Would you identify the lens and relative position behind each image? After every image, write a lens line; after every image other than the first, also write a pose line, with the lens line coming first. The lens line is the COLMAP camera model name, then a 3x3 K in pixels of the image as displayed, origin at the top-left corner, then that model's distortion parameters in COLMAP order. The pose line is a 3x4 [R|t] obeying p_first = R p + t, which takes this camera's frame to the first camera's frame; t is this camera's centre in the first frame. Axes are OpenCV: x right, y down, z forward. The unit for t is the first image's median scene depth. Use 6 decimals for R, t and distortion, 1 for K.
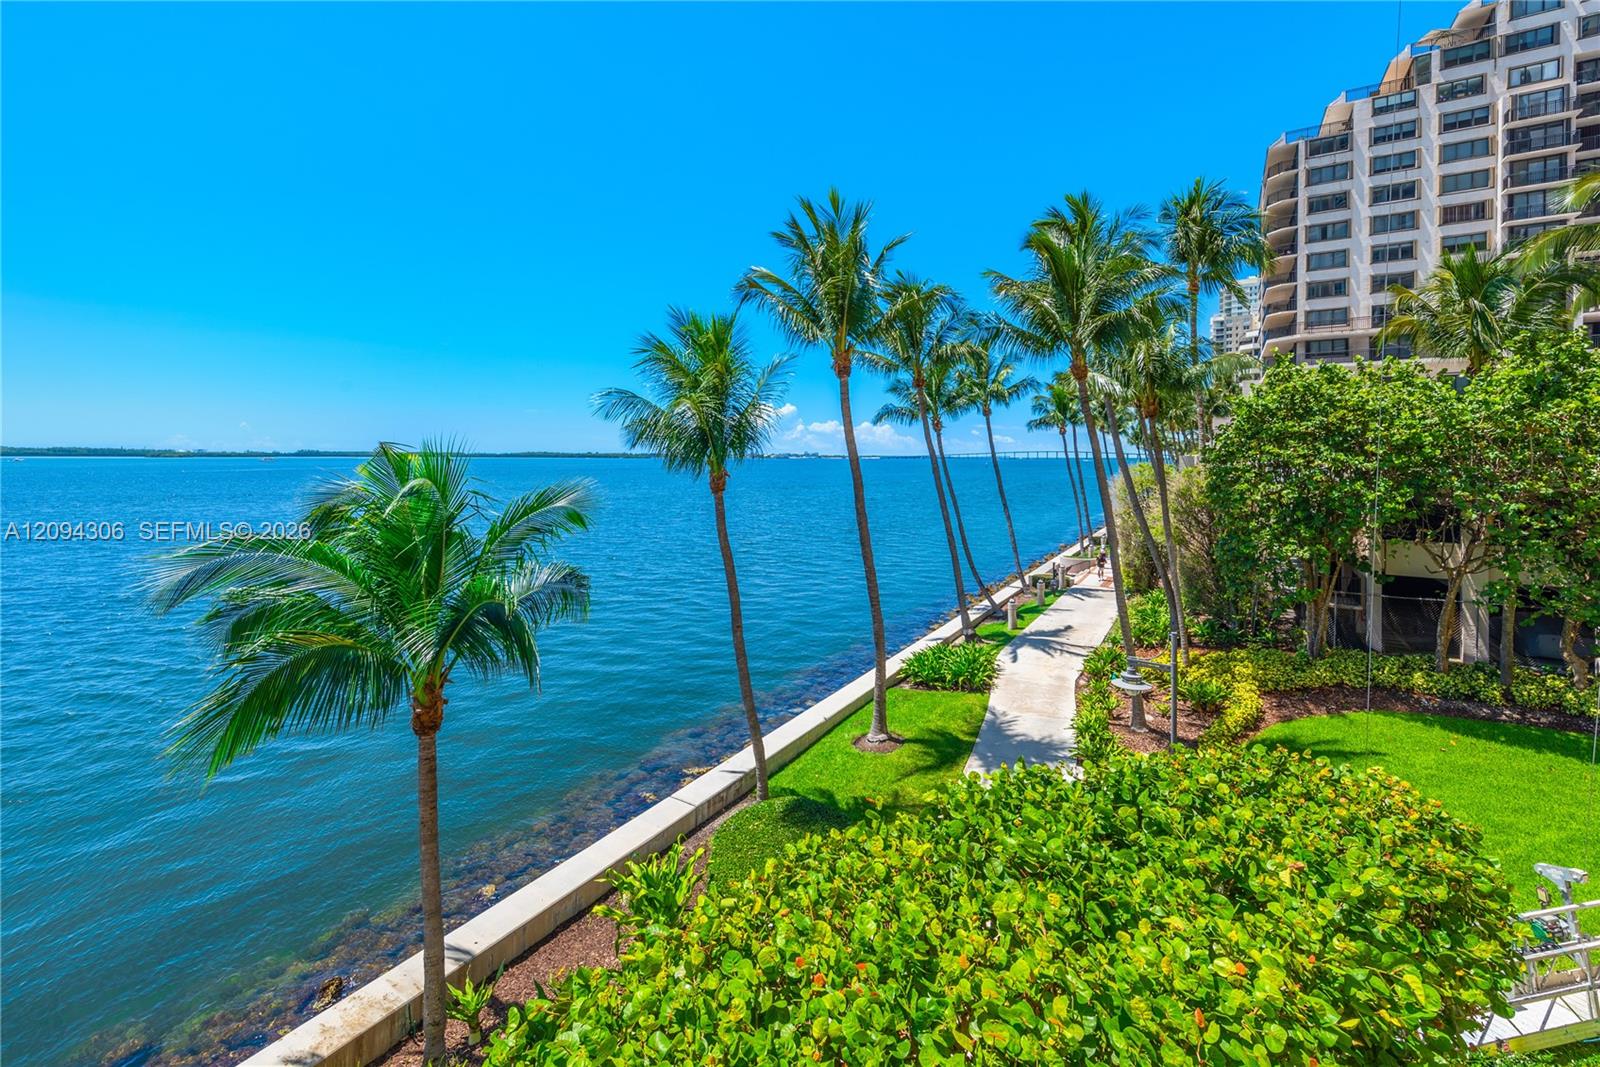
lens RADIAL K [[640.1, 0, 779.9], [0, 640.1, 460.0], [0, 0, 1]] dist [0.002328, -0.000339]
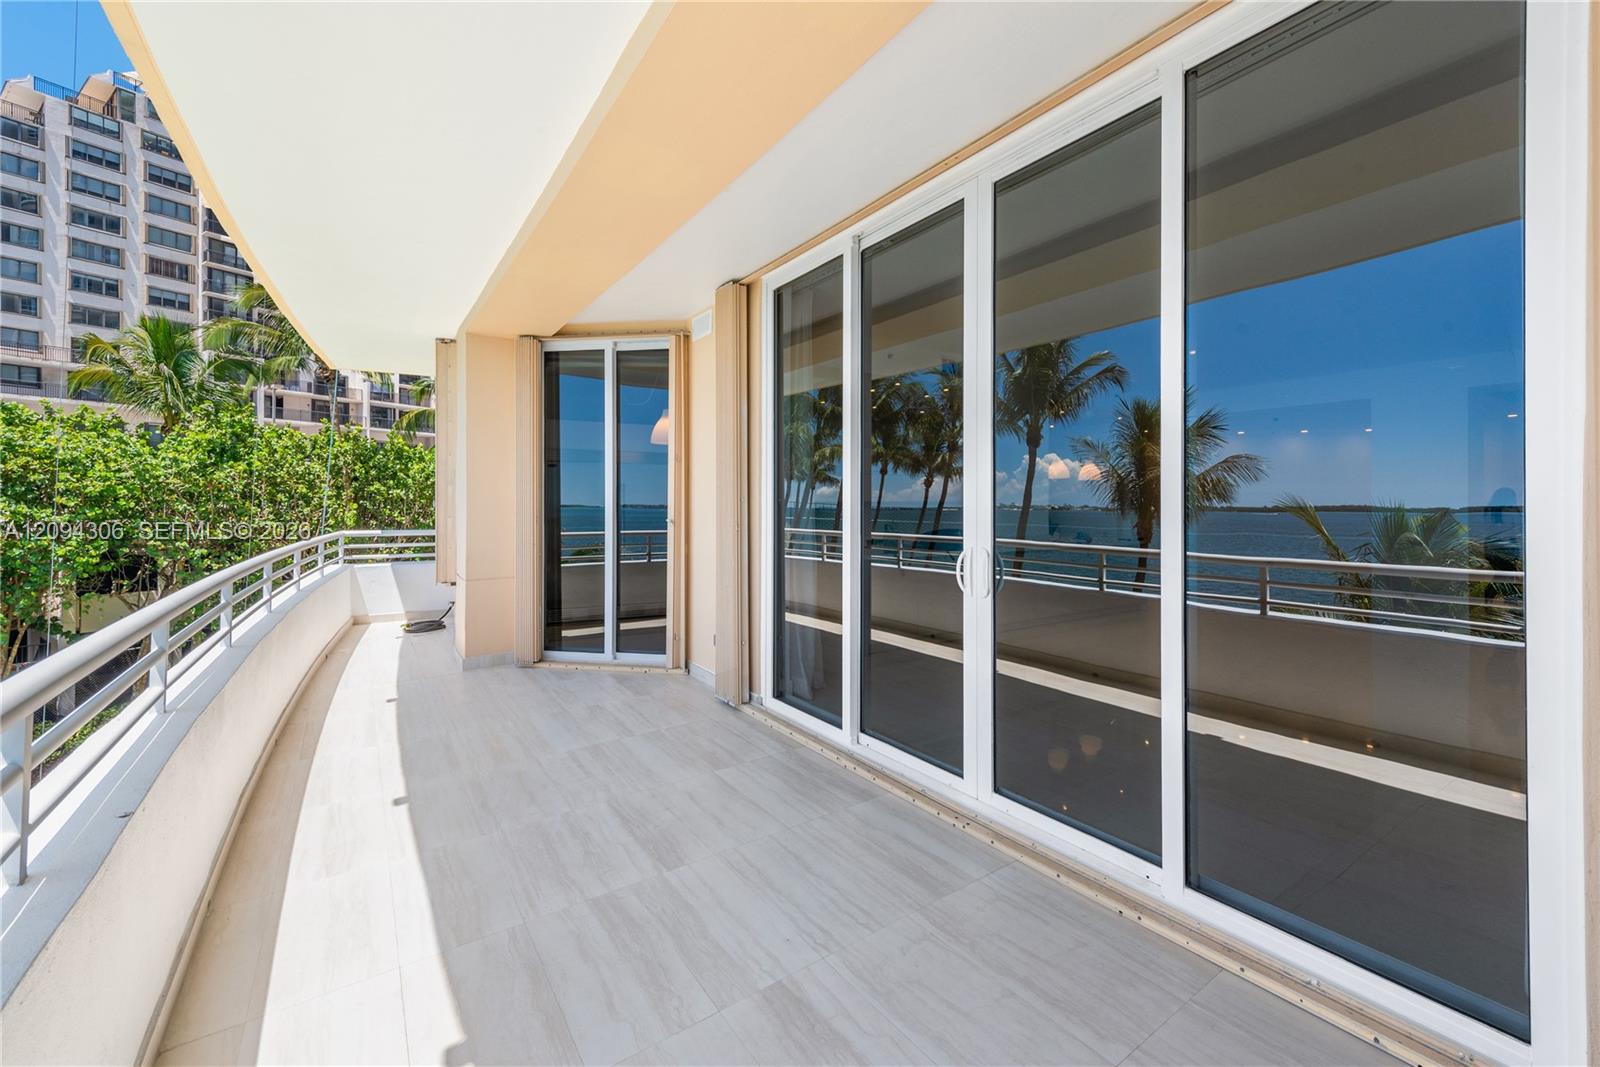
lens RADIAL K [[669.2, 0, 804.9], [0, 669.2, 506.2], [0, 0, 1]] dist [0.008844, -0.000393]
pose [[0.001665, 0.000424, 0.999999, -0.061104], [0.003263, 0.999995, -0.000430, -0.005136], [-0.999993, 0.003264, 0.001664, -0.084109]]
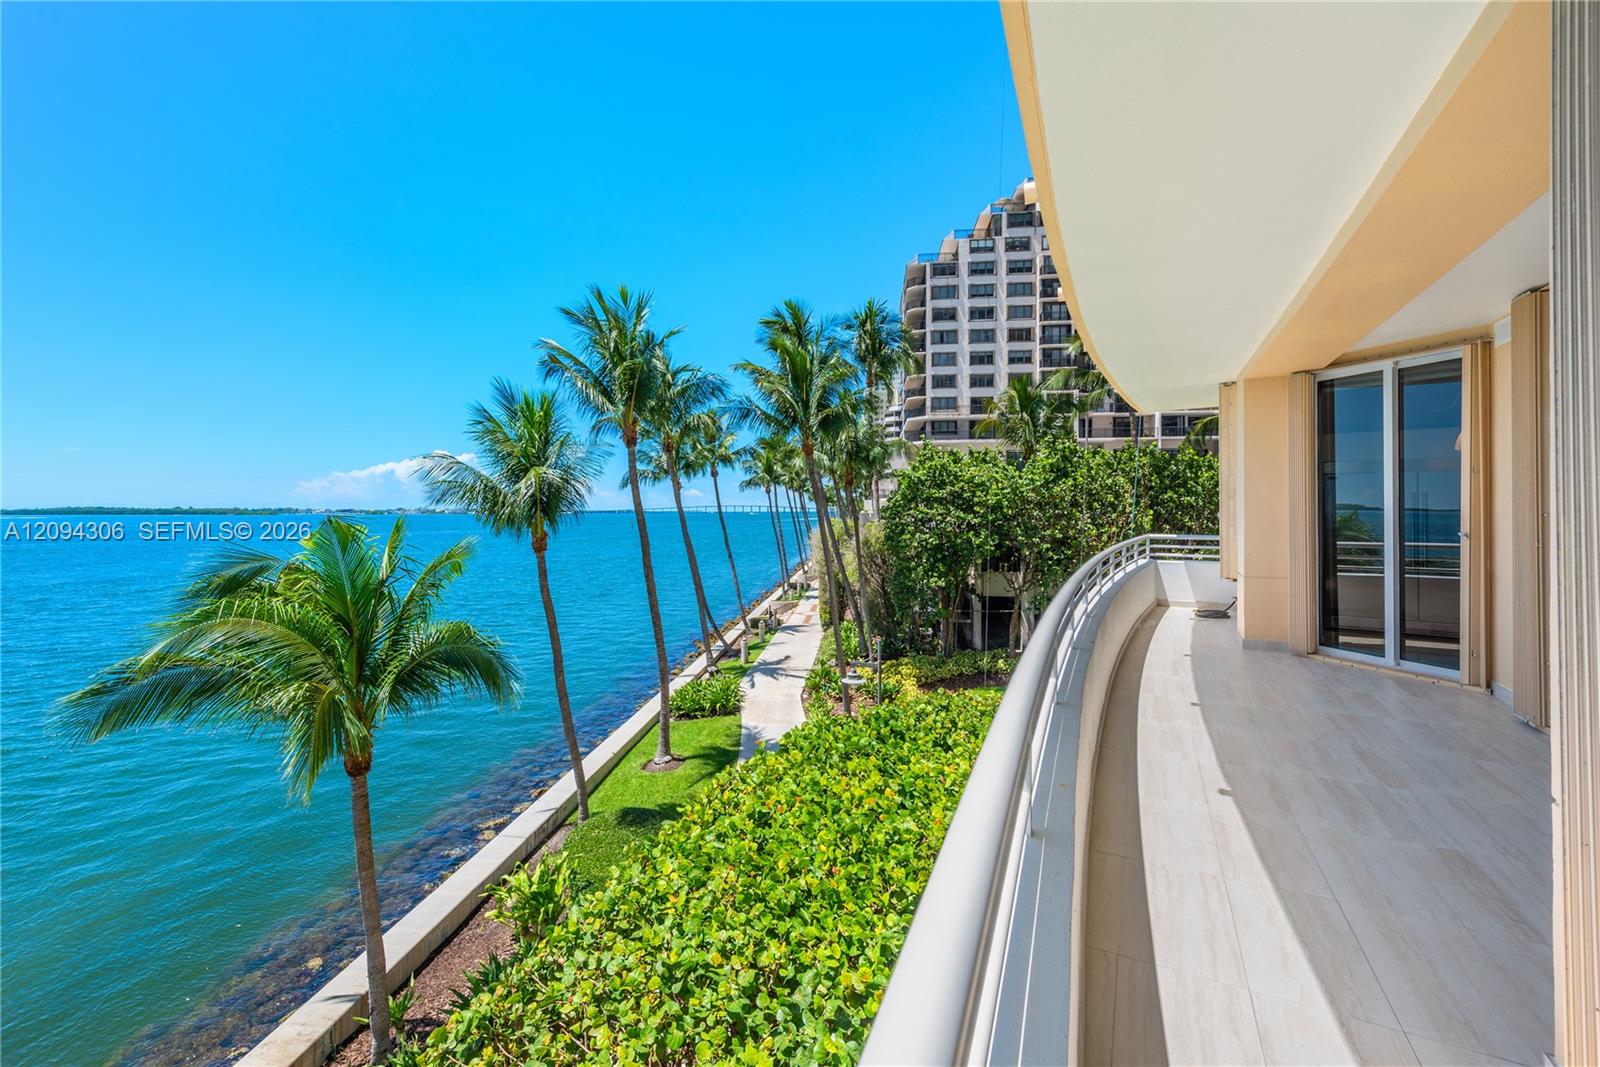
lens RADIAL K [[669.2, 0, 804.9], [0, 669.2, 506.2], [0, 0, 1]] dist [0.008844, -0.000393]
pose [[0.874752, 0.002236, 0.484565, -0.153259], [0.003427, 0.999936, -0.010801, -0.008743], [-0.484558, 0.011108, 0.874688, -0.138547]]
